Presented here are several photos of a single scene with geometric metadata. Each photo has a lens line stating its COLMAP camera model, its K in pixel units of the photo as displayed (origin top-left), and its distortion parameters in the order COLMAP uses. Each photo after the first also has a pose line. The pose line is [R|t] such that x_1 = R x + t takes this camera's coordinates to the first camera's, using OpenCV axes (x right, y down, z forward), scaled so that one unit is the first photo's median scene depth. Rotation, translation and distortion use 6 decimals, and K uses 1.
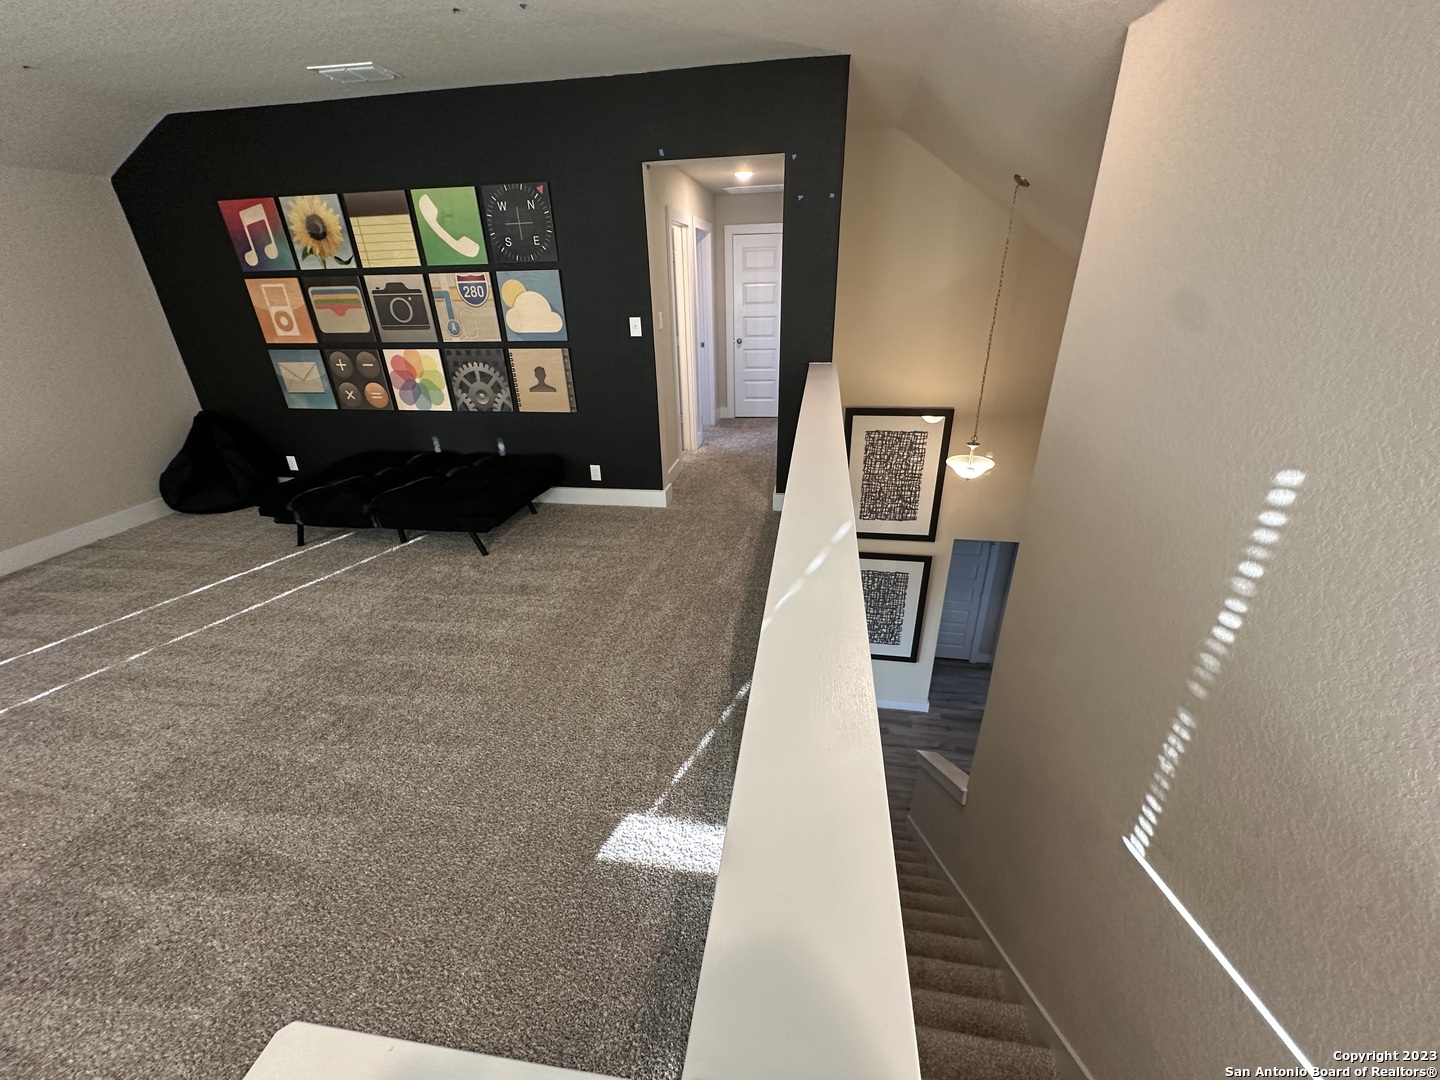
lens RADIAL K [[574.0, 0, 720.1], [0, 574.0, 541.8], [0, 0, 1]] dist [-0.004325, 0.001081]
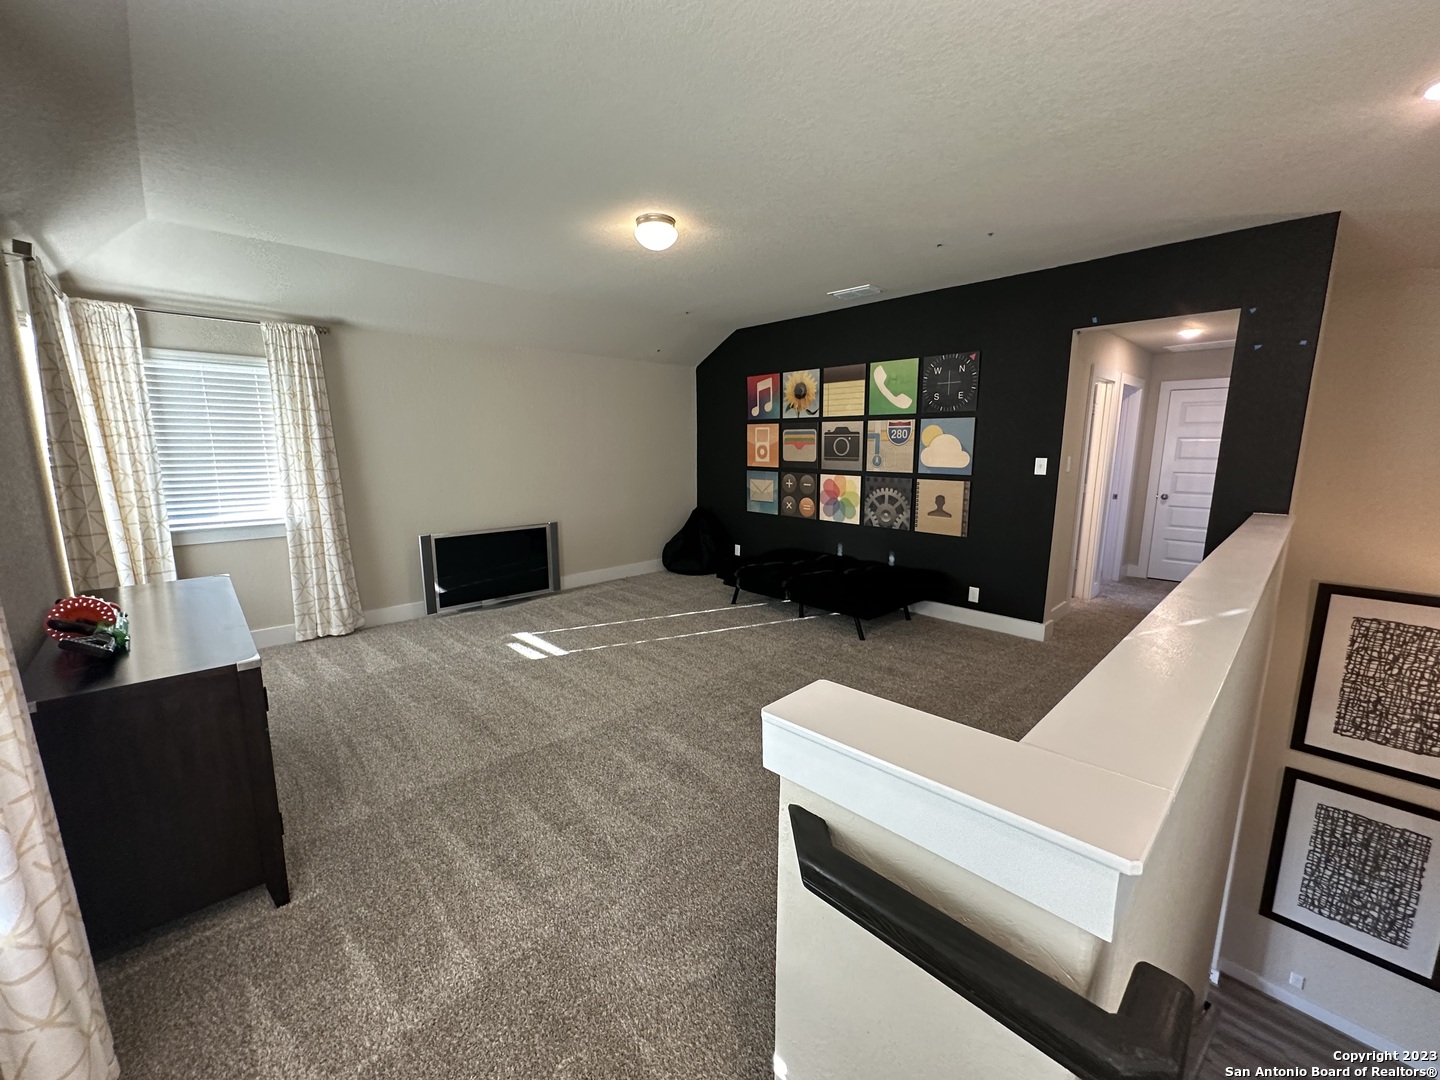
lens RADIAL K [[574.0, 0, 718.6], [0, 574.0, 539.0], [0, 0, 1]] dist [-0.004325, 0.001081]
pose [[0.799274, 0.122860, -0.588274, 0.018309], [-0.269034, 0.948463, -0.167445, 0.094937], [0.537384, 0.292101, 0.791136, -0.132392]]
